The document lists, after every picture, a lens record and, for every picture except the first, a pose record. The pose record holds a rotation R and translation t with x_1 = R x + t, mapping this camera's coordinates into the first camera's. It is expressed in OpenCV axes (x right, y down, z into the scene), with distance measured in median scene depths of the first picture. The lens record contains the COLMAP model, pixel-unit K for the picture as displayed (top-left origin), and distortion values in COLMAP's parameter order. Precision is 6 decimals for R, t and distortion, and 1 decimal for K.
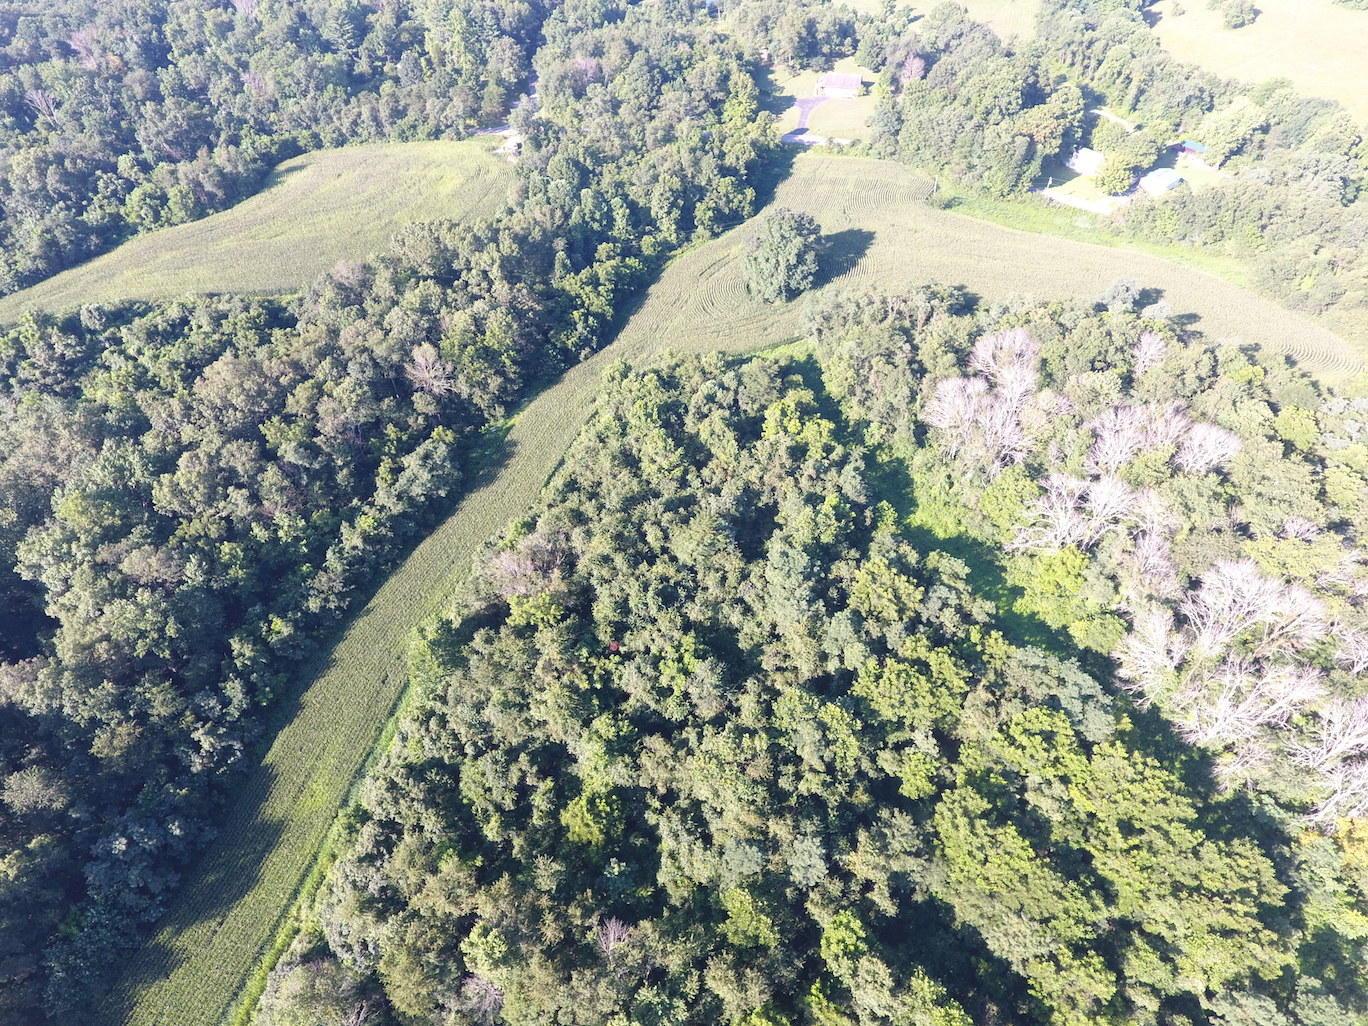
lens RADIAL K [[804.6, 0, 680.2], [0, 804.6, 509.3], [0, 0, 1]] dist [-0.003418, -0.000648]
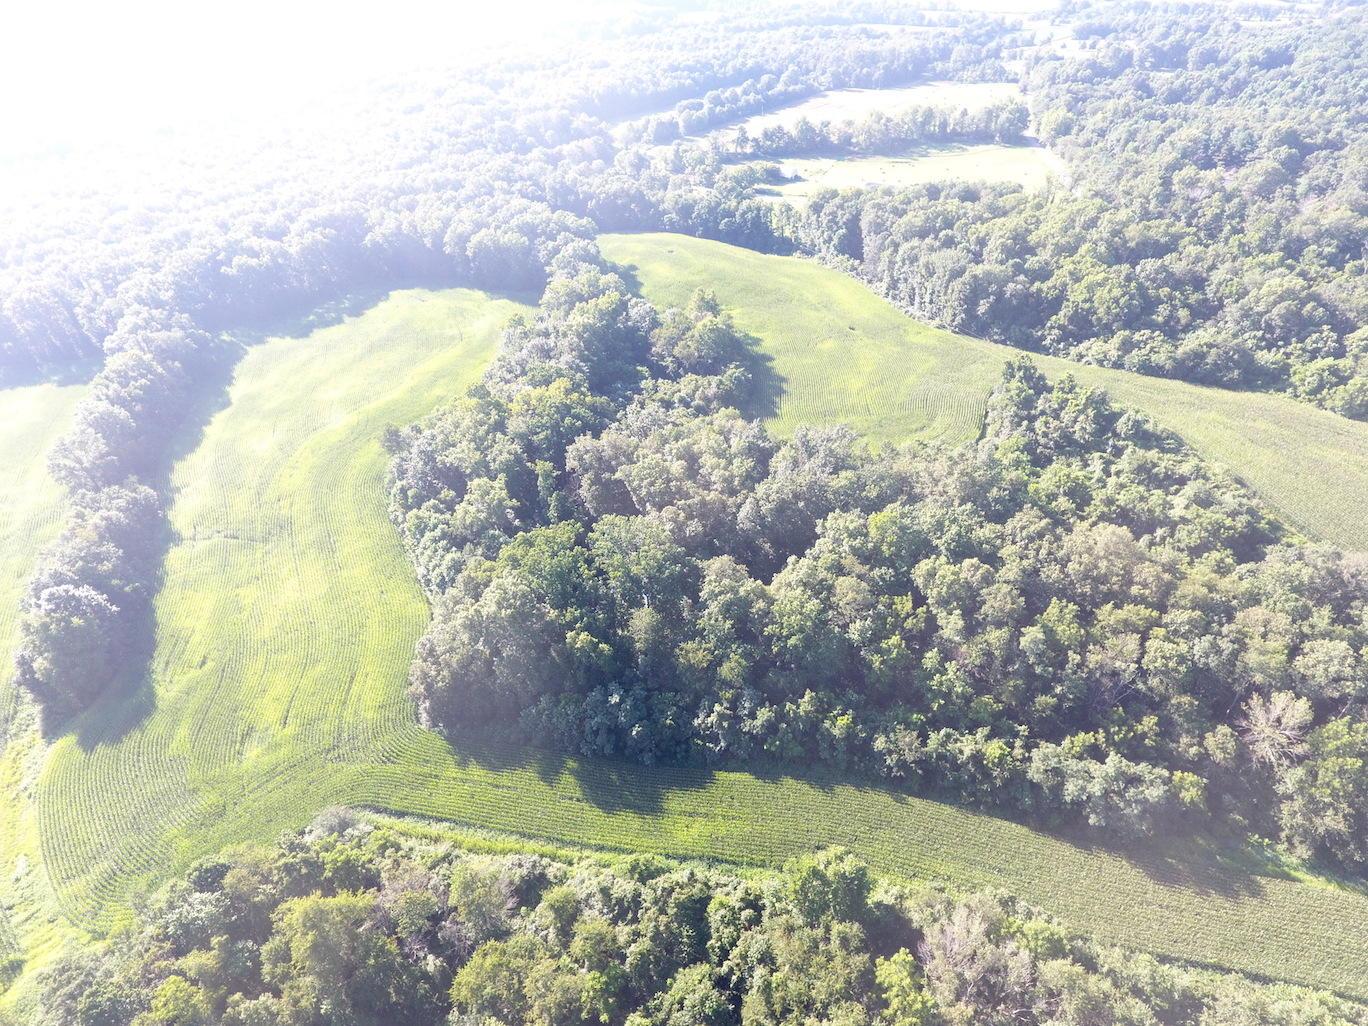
lens RADIAL K [[804.6, 0, 680.2], [0, 804.6, 509.3], [0, 0, 1]] dist [-0.003418, -0.000648]
pose [[0.080794, 0.606163, -0.791226, 0.084422], [-0.685024, 0.610402, 0.397683, -0.220347], [0.724027, 0.509879, 0.464553, 0.220667]]
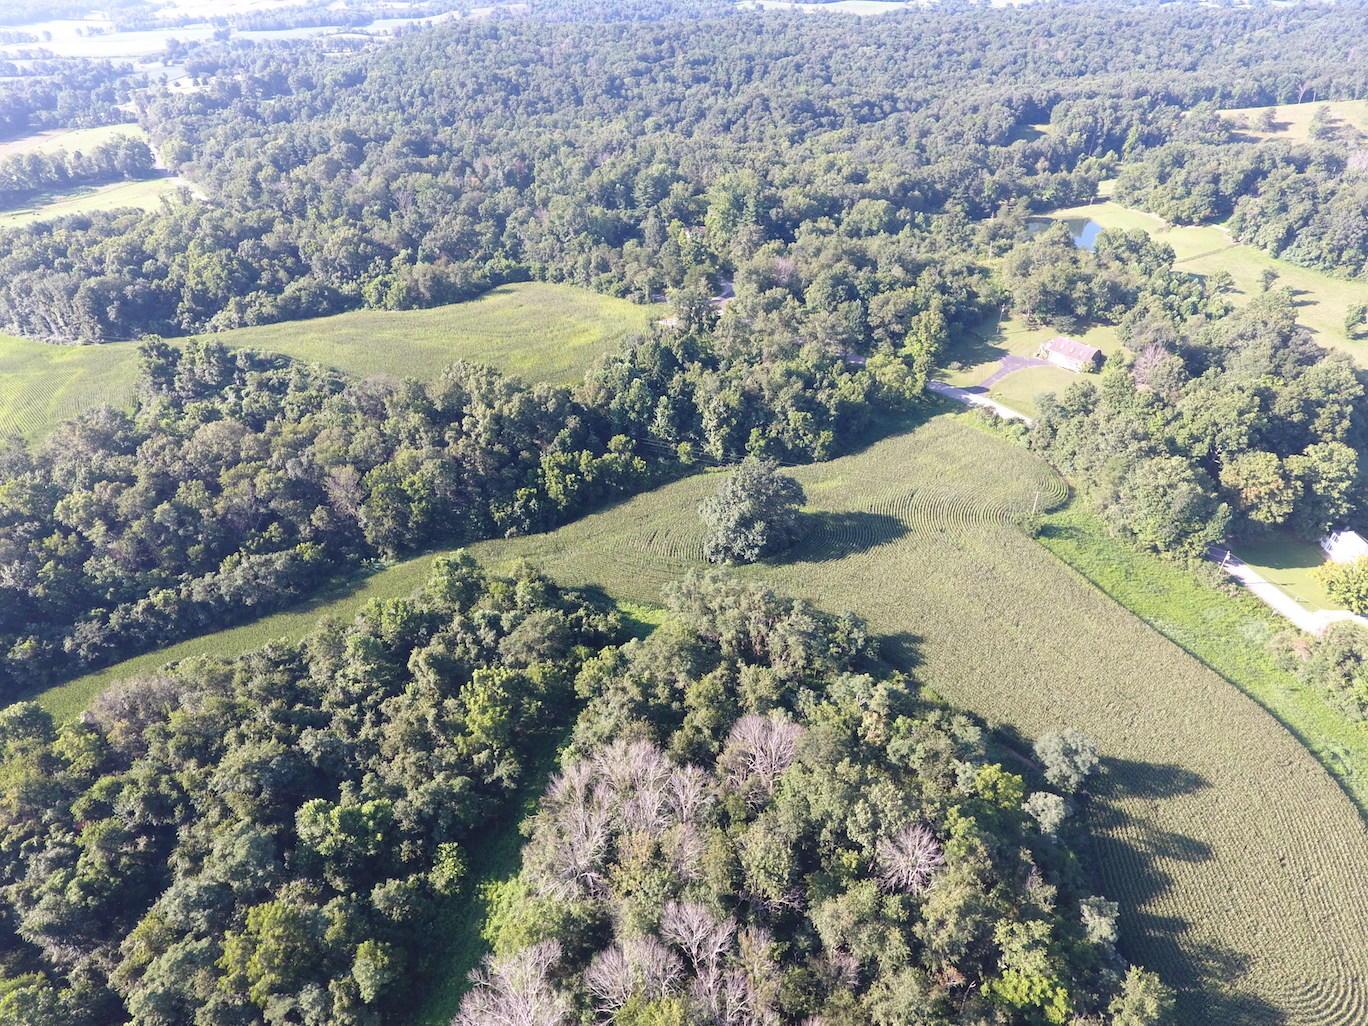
lens RADIAL K [[808.8, 0, 702.2], [0, 808.8, 513.3], [0, 0, 1]] dist [-0.002461, -0.000687]
pose [[0.806214, 0.356920, -0.471833, 0.592045], [-0.431300, 0.900483, -0.055781, -0.300431], [0.404968, 0.248473, 0.879921, 0.285545]]
